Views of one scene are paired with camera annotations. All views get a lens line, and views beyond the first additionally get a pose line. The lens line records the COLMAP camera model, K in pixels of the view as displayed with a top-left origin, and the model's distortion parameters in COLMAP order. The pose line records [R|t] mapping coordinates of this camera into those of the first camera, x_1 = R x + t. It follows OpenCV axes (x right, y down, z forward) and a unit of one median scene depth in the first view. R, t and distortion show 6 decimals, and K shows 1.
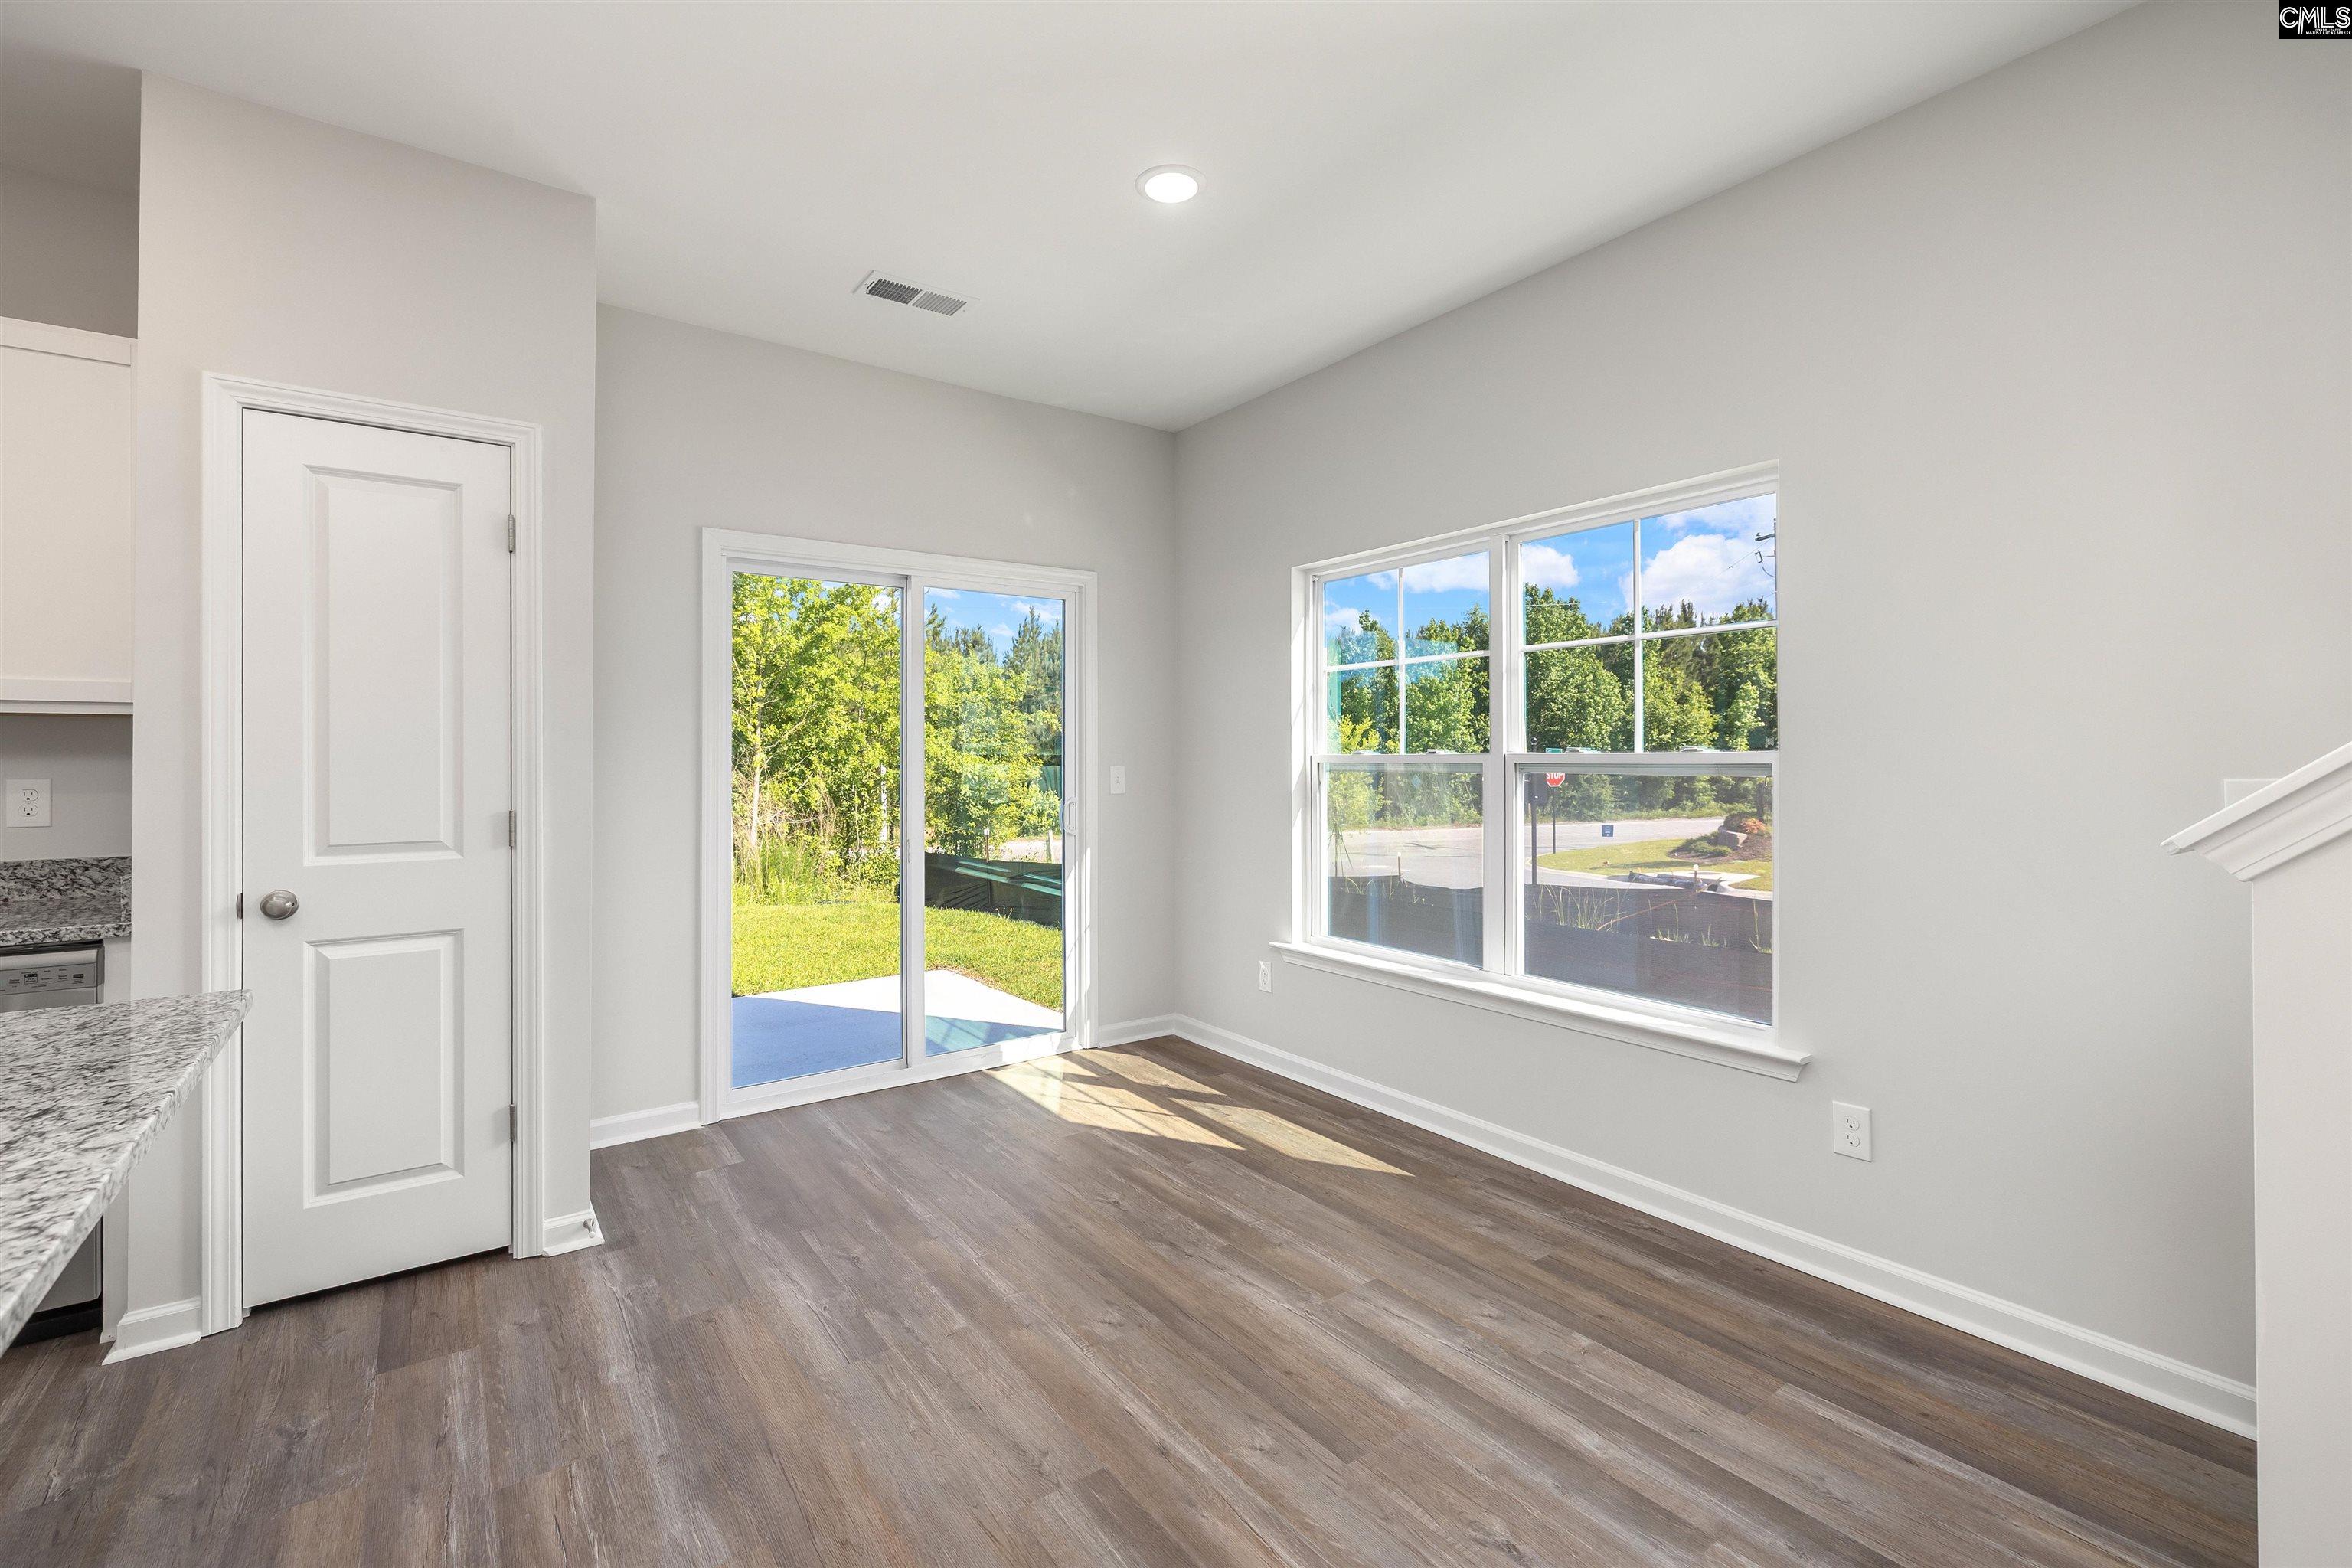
lens RADIAL K [[1015.6, 0, 1161.5], [0, 1015.6, 752.2], [0, 0, 1]] dist [-0.001003, 0.000802]
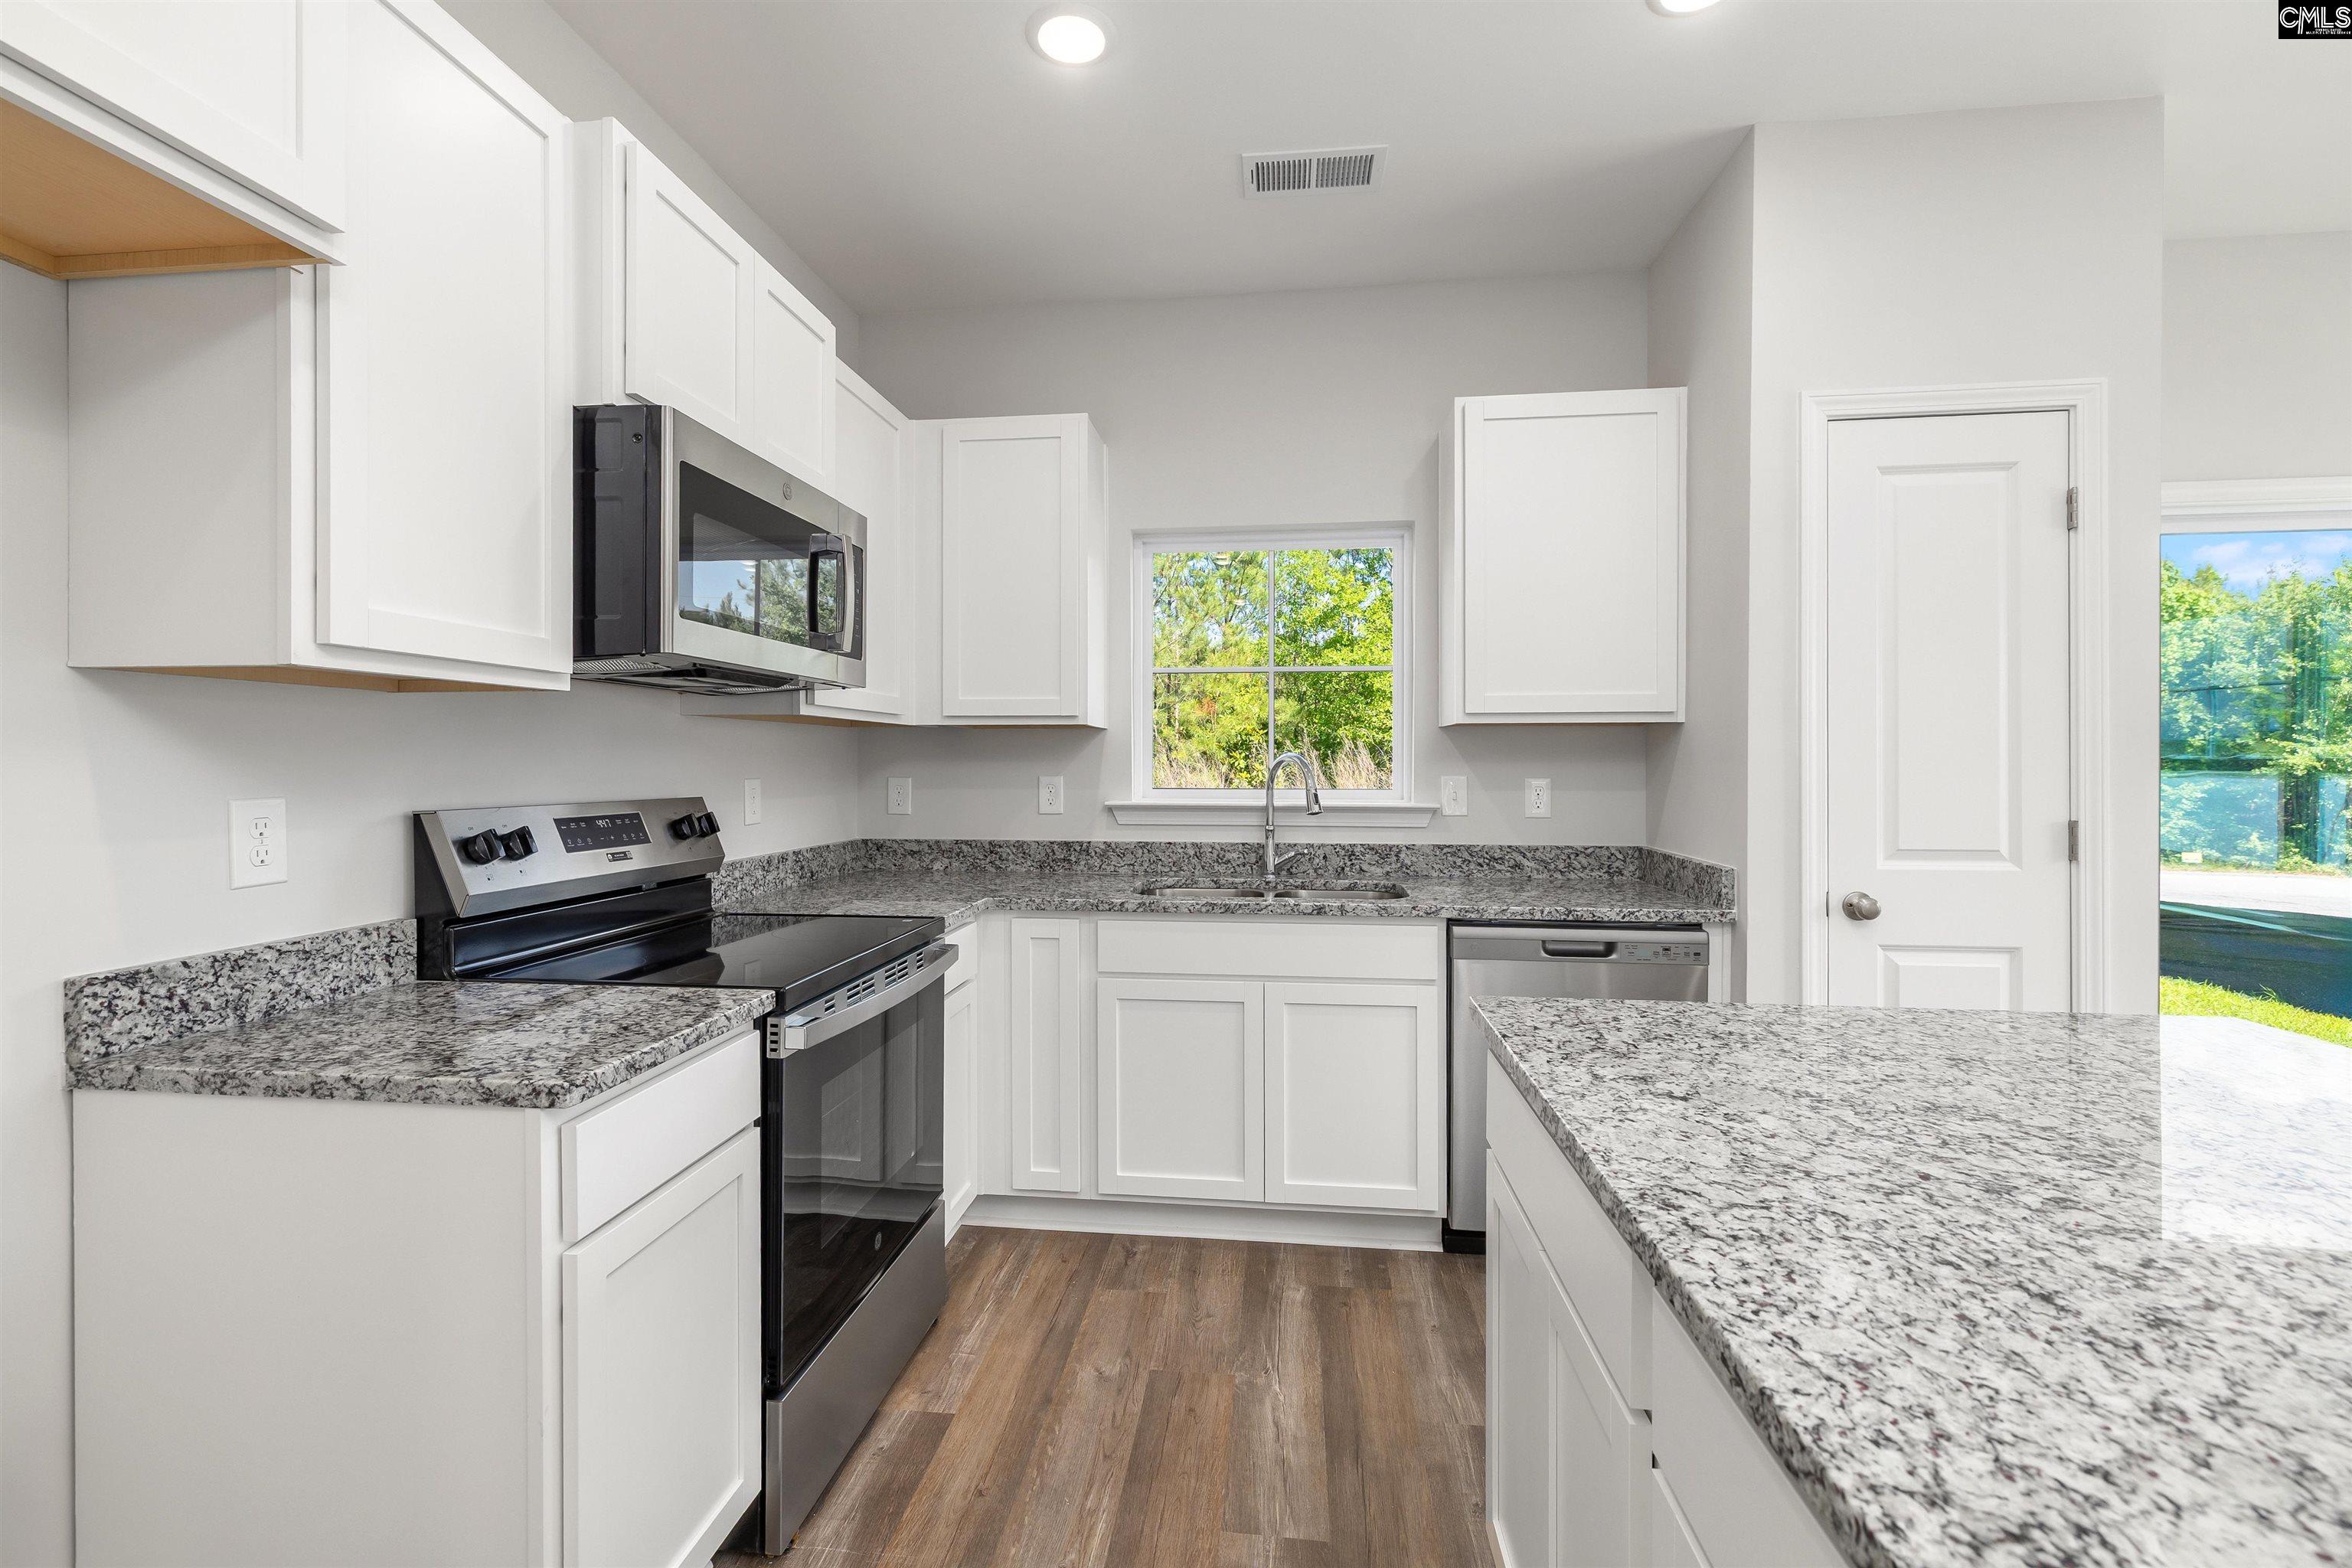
lens RADIAL K [[1015.6, 0, 1176.6], [0, 1015.6, 765.0], [0, 0, 1]] dist [-0.001003, 0.000802]
pose [[0.736852, 0.003922, -0.676042, -0.685788], [0.001849, 0.999968, 0.007816, 0.000521], [0.676051, -0.007009, 0.736821, -0.205601]]
